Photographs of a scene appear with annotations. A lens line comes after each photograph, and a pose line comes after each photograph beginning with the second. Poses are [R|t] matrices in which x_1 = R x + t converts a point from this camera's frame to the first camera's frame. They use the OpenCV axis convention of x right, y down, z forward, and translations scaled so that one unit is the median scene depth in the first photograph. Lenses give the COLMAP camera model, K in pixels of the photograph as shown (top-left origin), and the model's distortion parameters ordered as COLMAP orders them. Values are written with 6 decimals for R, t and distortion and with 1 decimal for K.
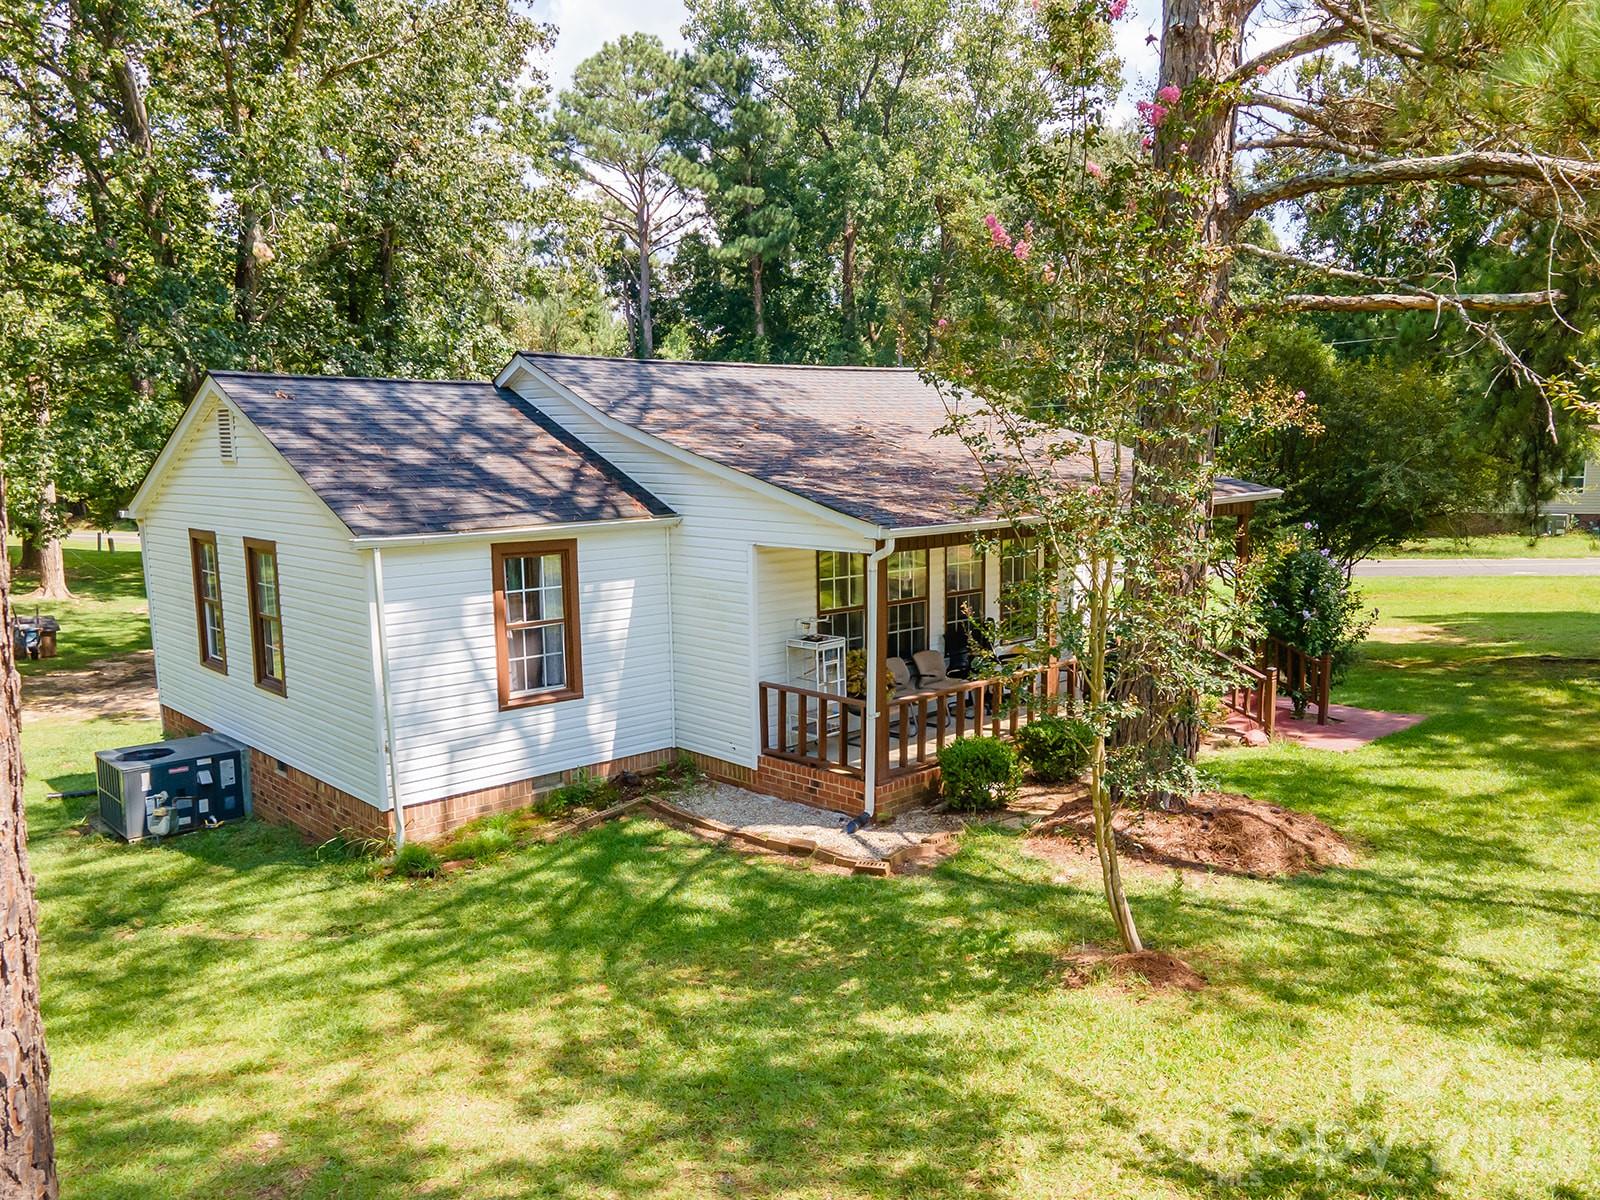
lens RADIAL K [[1197.5, 0, 800.0], [0, 1197.5, 600.0], [0, 0, 1]] dist [0.019379, -0.000559]
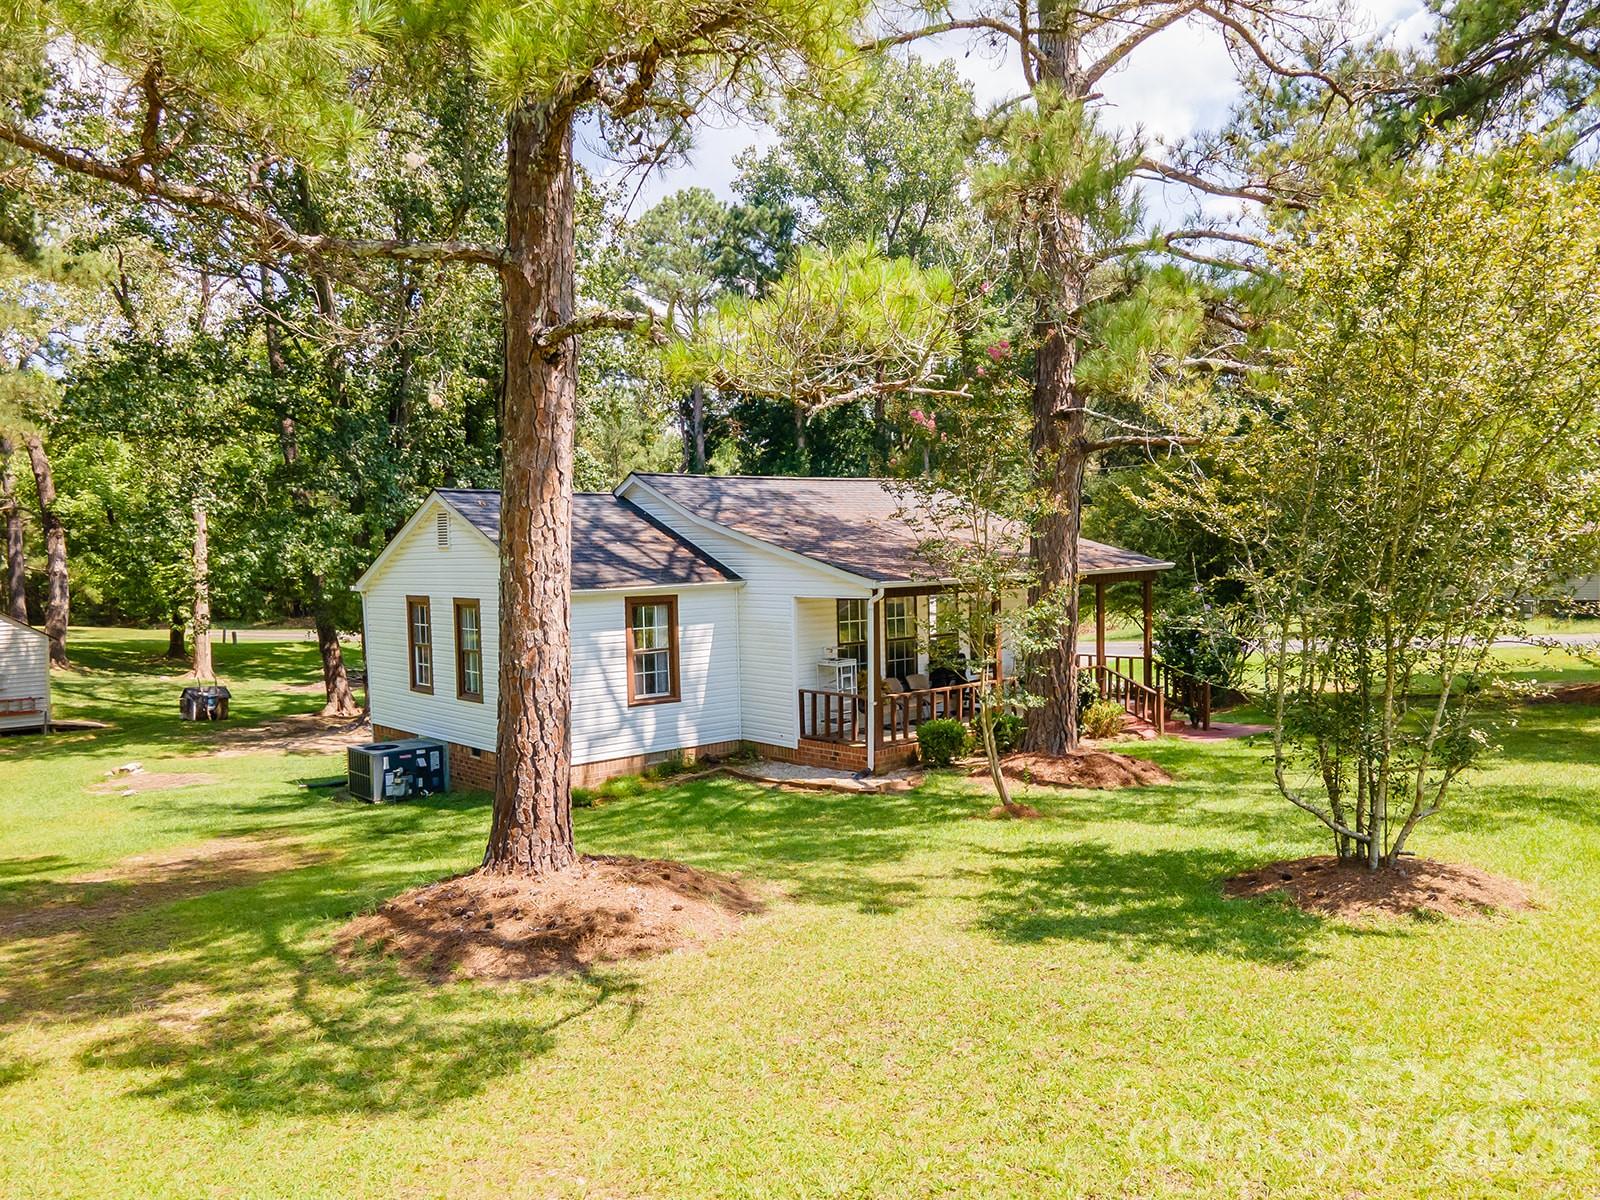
lens RADIAL K [[1116.4, 0, 800.0], [0, 1116.4, 600.0], [0, 0, 1]] dist [-0.000105, 0.000129]
pose [[0.999352, -0.007834, -0.035124, 0.015071], [0.004996, 0.996768, -0.080180, 0.059198], [0.035638, 0.079953, 0.996161, -0.340868]]
